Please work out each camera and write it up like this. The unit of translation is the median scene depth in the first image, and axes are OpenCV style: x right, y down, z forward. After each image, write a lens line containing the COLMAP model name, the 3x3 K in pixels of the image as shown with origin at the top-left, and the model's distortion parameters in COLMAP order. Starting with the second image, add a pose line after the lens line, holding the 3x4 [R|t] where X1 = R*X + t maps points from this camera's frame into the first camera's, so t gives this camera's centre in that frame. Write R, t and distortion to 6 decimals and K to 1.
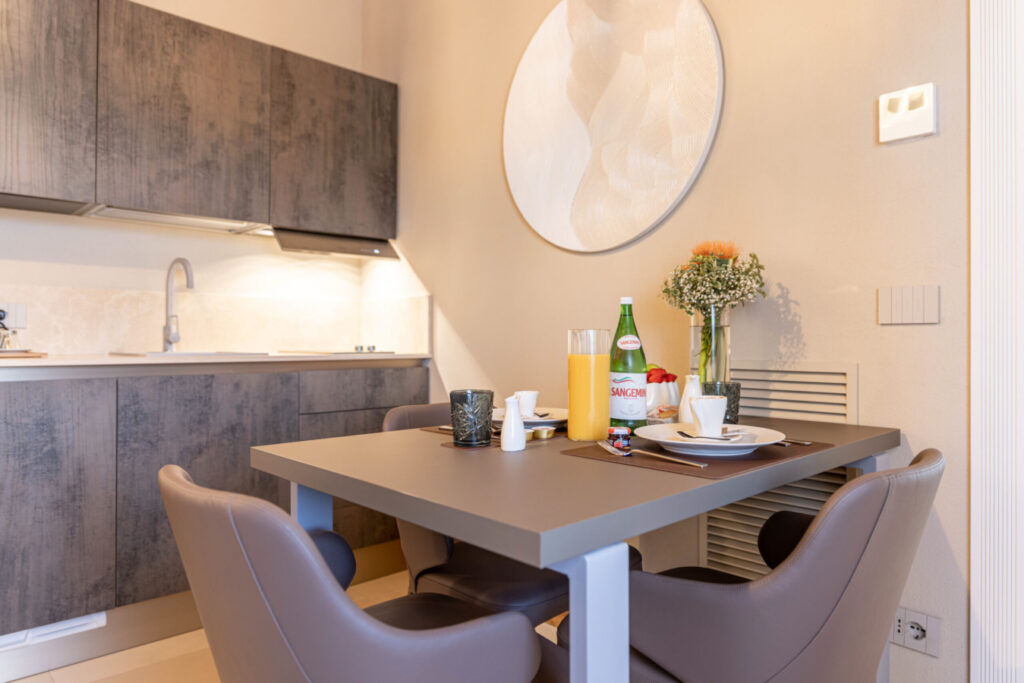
lens RADIAL K [[661.3, 0, 513.0], [0, 661.3, 335.2], [0, 0, 1]] dist [0.010210, -0.007825]
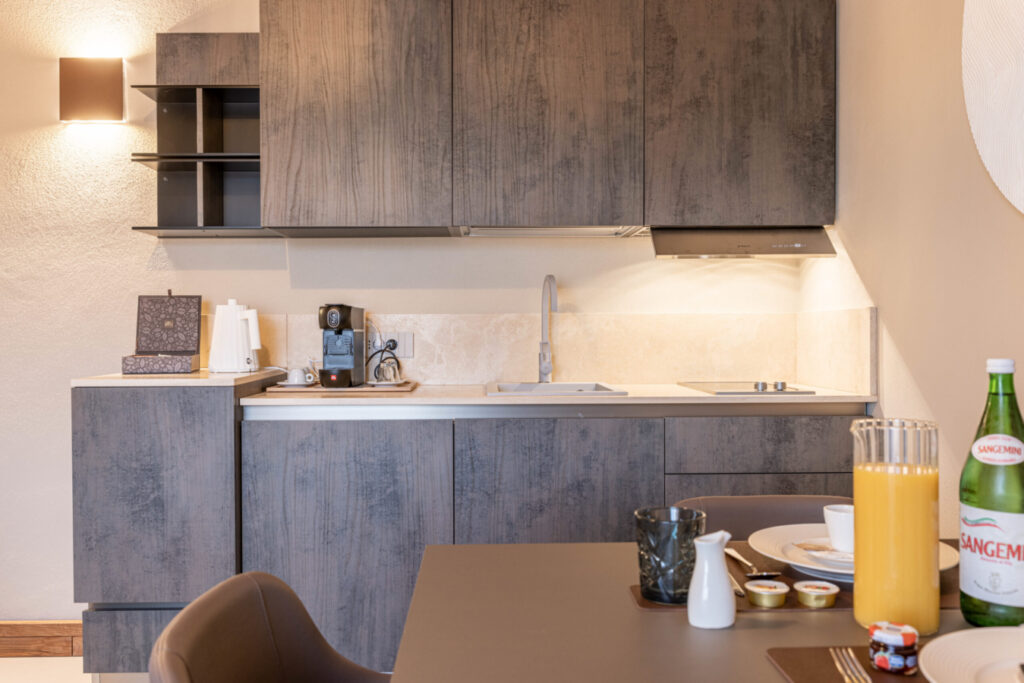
lens RADIAL K [[831.8, 0, 504.4], [0, 831.8, 338.8], [0, 0, 1]] dist [-0.003420, -0.010588]
pose [[0.742574, -0.002125, -0.669761, 0.200099], [0.009328, 0.999931, 0.007170, -0.049085], [0.669699, -0.011571, 0.742543, 0.184475]]
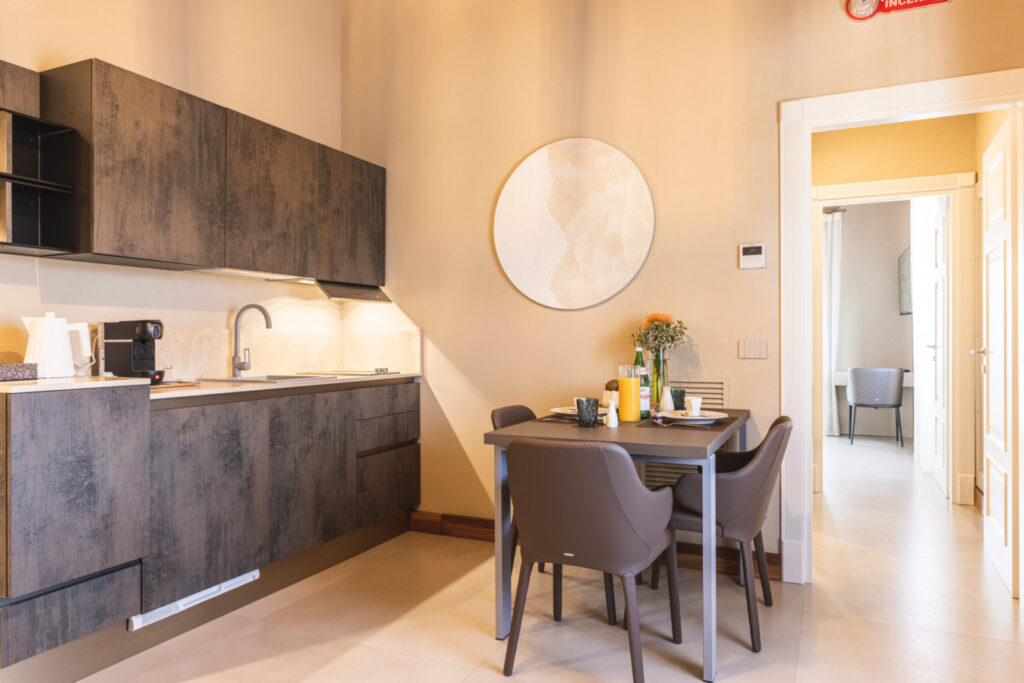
lens RADIAL K [[661.3, 0, 514.2], [0, 661.3, 340.6], [0, 0, 1]] dist [0.010210, -0.007825]
pose [[0.934154, -0.005458, 0.356829, -0.559137], [0.003587, 0.999976, 0.005906, -0.058993], [-0.356853, -0.004237, 0.934151, -0.440216]]
